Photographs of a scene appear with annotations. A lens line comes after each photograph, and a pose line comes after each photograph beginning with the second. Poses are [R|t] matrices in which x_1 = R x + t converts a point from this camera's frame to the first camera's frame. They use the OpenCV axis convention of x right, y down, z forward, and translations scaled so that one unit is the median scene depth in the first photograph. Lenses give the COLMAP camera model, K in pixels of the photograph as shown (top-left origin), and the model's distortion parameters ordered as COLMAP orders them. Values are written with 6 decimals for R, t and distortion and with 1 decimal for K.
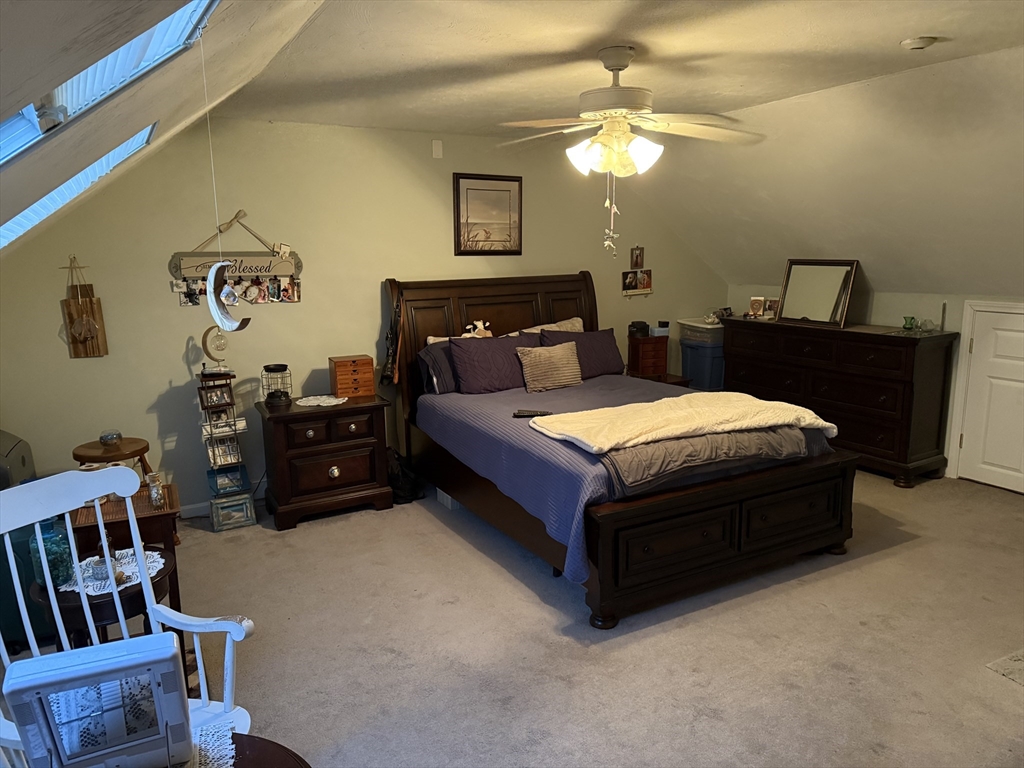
lens RADIAL K [[724.4, 0, 512.8], [0, 724.4, 382.3], [0, 0, 1]] dist [0.033836, -0.025365]
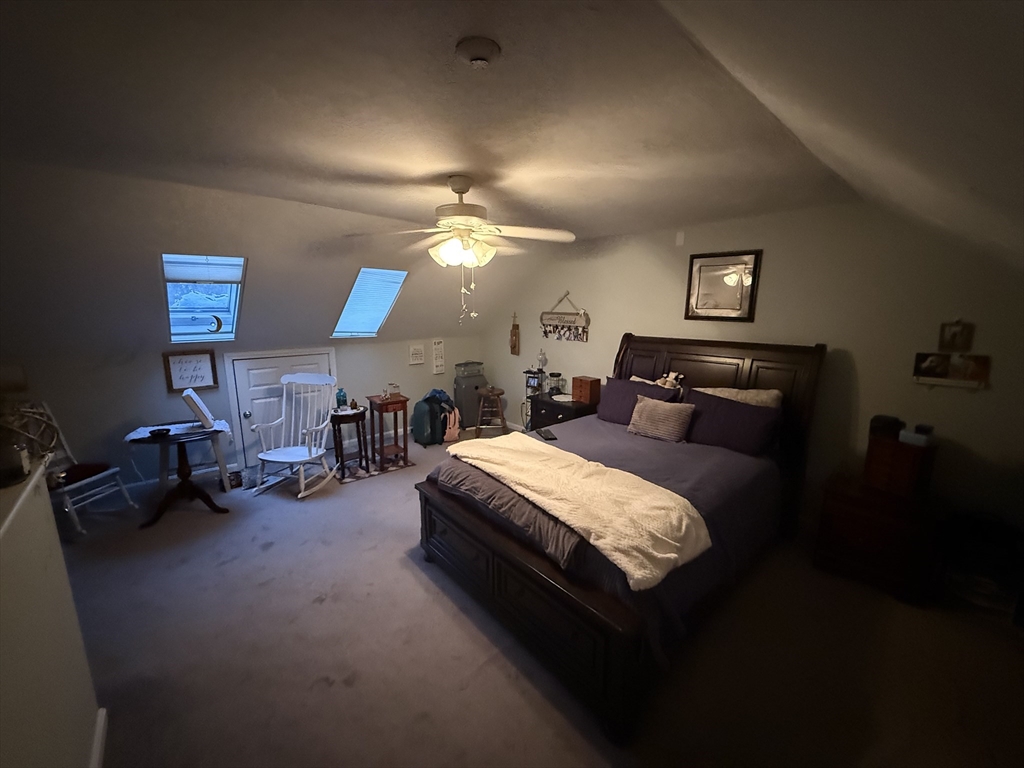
lens RADIAL K [[408.8, 0, 518.7], [0, 408.8, 386.8], [0, 0, 1]] dist [-0.004405, 0.000533]
pose [[0.201442, 0.205490, -0.957703, 0.650174], [-0.187549, 0.967747, 0.168197, -0.144603], [0.961377, 0.145735, 0.233484, 0.646047]]
